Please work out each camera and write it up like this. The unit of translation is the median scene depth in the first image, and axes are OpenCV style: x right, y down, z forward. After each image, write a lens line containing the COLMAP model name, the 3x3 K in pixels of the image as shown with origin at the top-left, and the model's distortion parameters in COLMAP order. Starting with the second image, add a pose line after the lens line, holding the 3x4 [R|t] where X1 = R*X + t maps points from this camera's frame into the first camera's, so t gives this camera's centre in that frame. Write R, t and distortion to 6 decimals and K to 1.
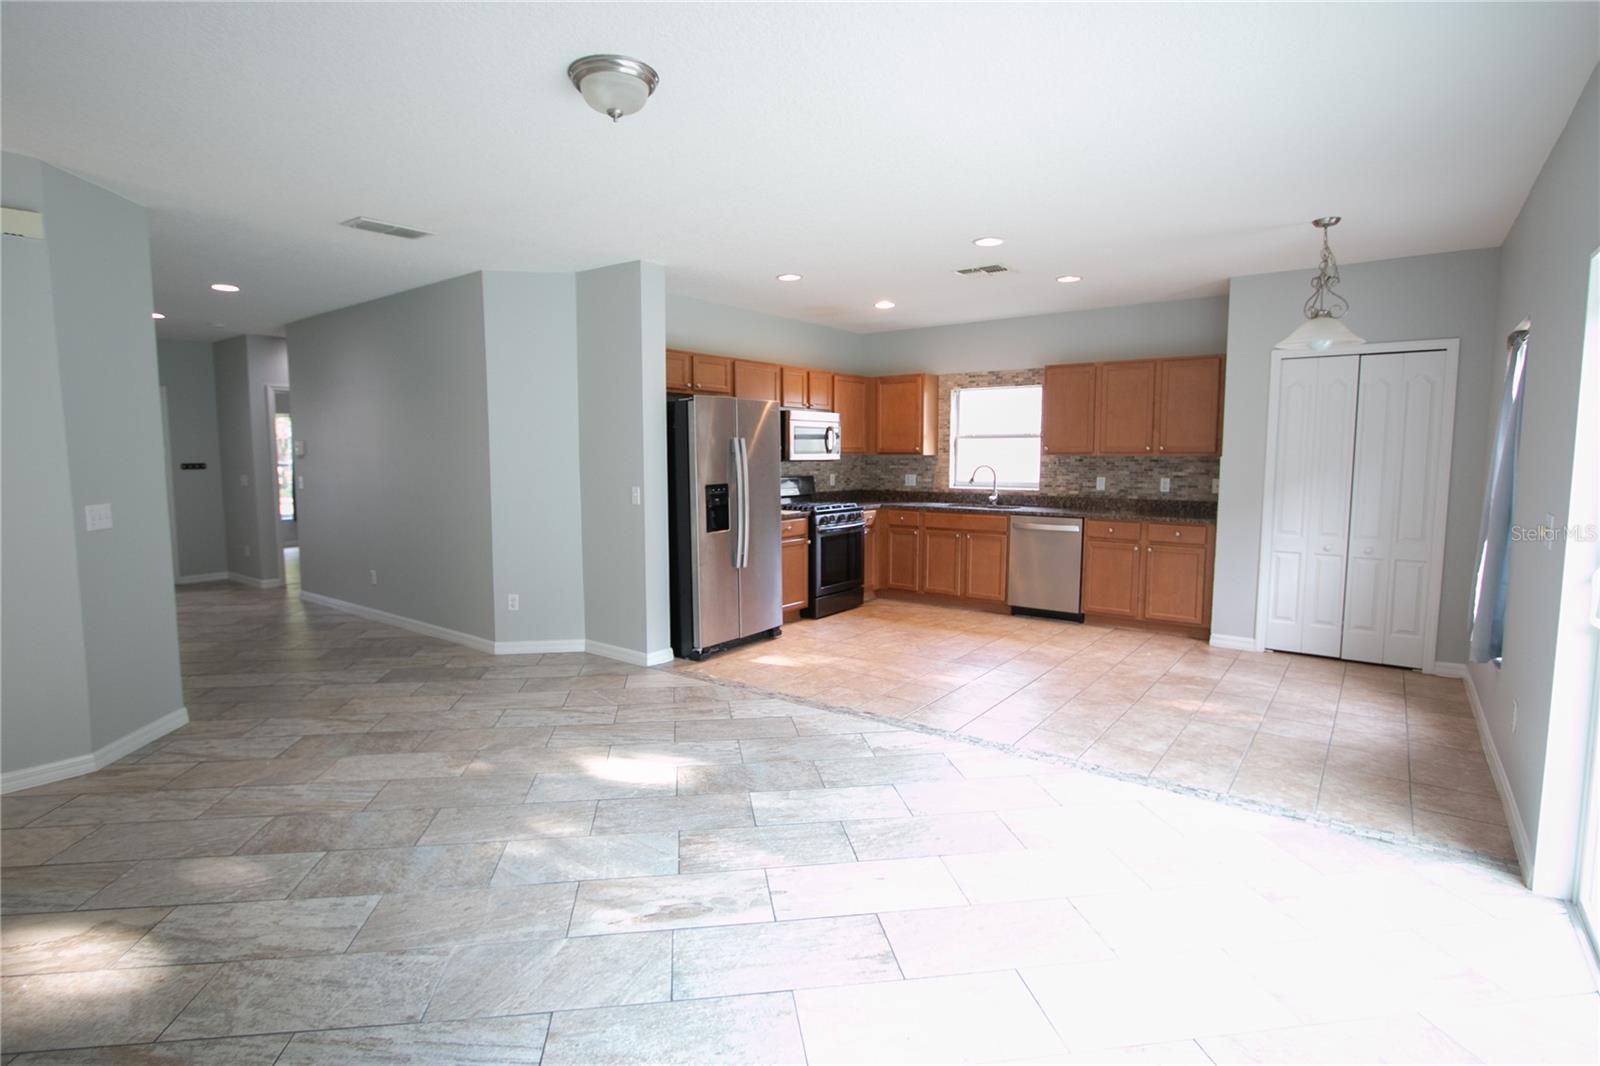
lens RADIAL K [[793.6, 0, 785.9], [0, 793.6, 528.9], [0, 0, 1]] dist [-0.013679, 0.000428]
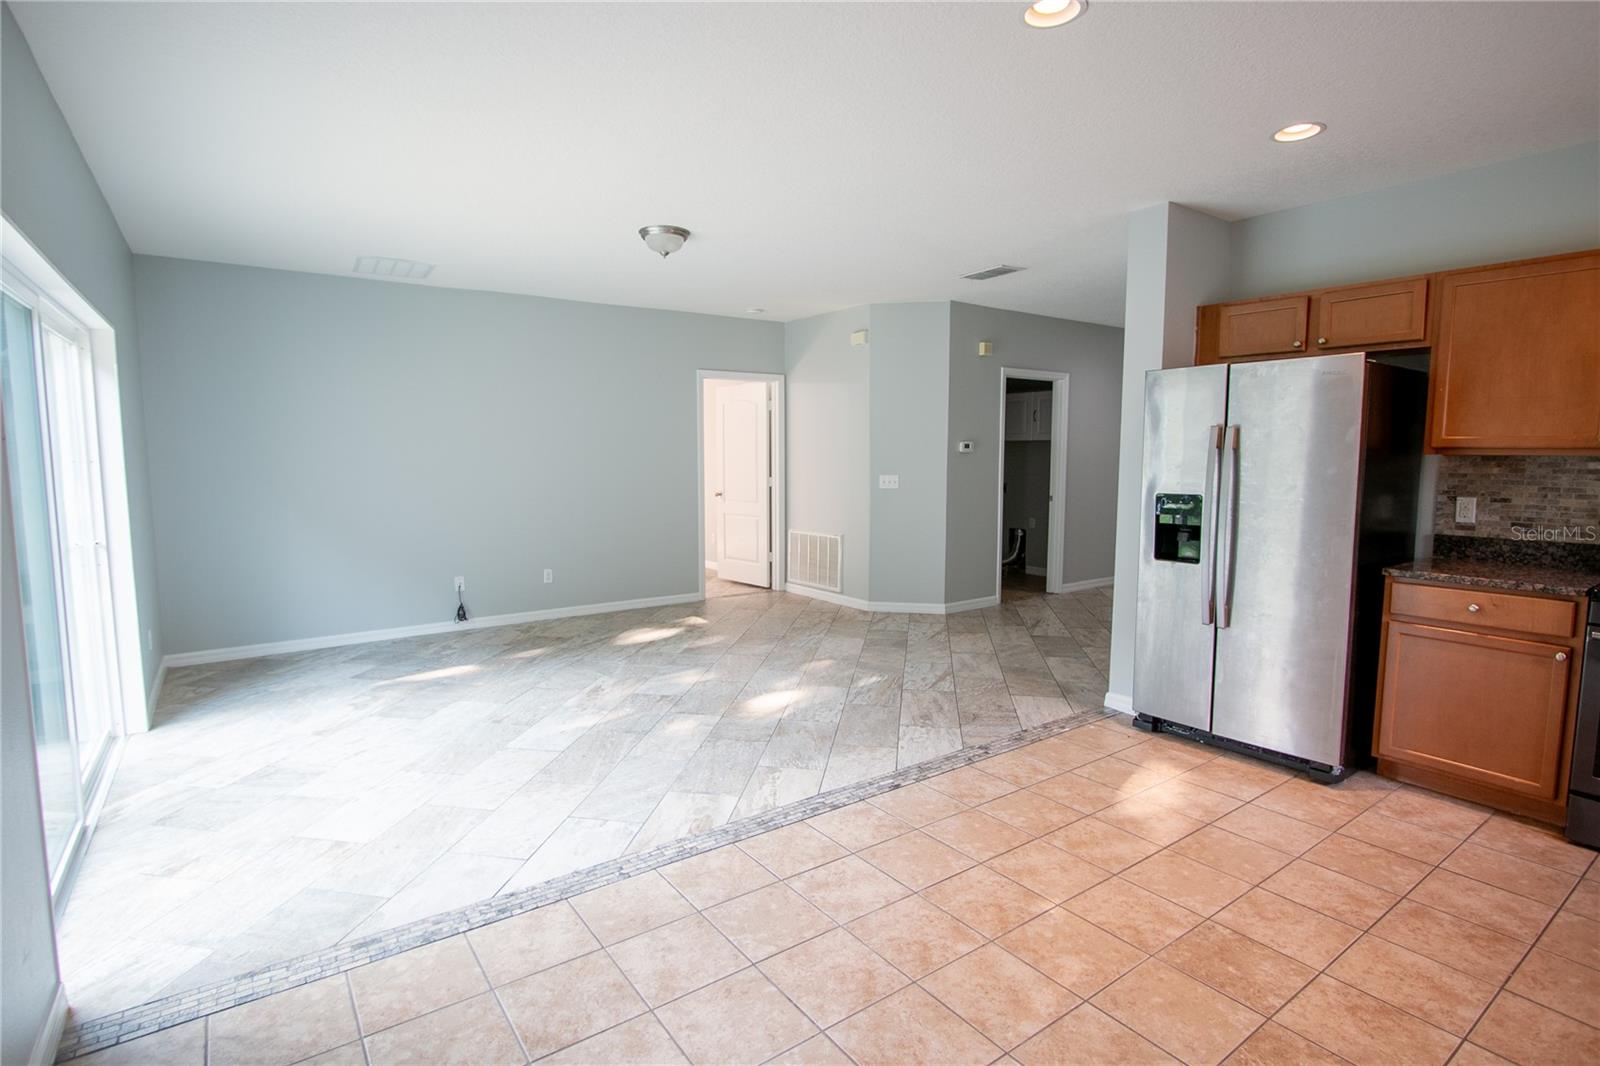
lens RADIAL K [[793.6, 0, 785.9], [0, 793.6, 528.9], [0, 0, 1]] dist [-0.013679, 0.000428]
pose [[-0.297932, 0.096580, -0.949689, 0.546375], [-0.090621, 0.987514, 0.128855, -0.068001], [0.950276, 0.124452, -0.285460, 0.704794]]
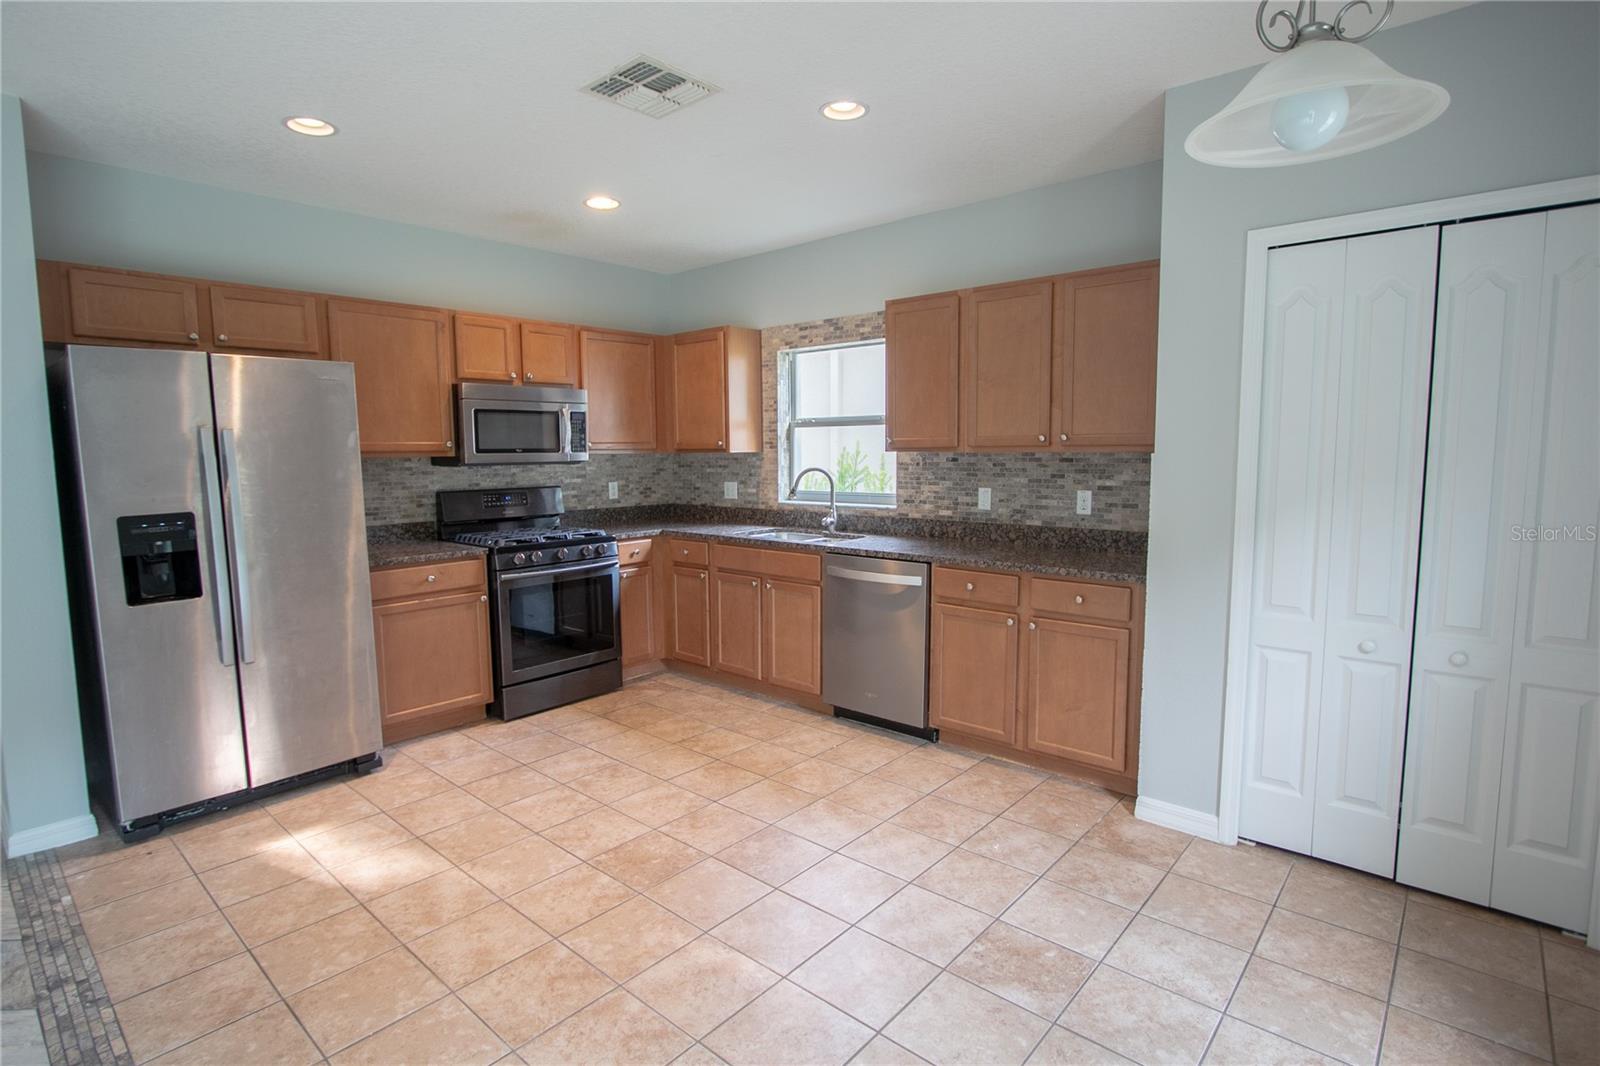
lens RADIAL K [[793.6, 0, 785.9], [0, 793.6, 528.9], [0, 0, 1]] dist [-0.013679, 0.000428]
pose [[0.997231, -0.001266, -0.074361, 0.301579], [0.001693, 0.999982, 0.005684, -0.039369], [0.074353, -0.005794, 0.997215, 0.406285]]
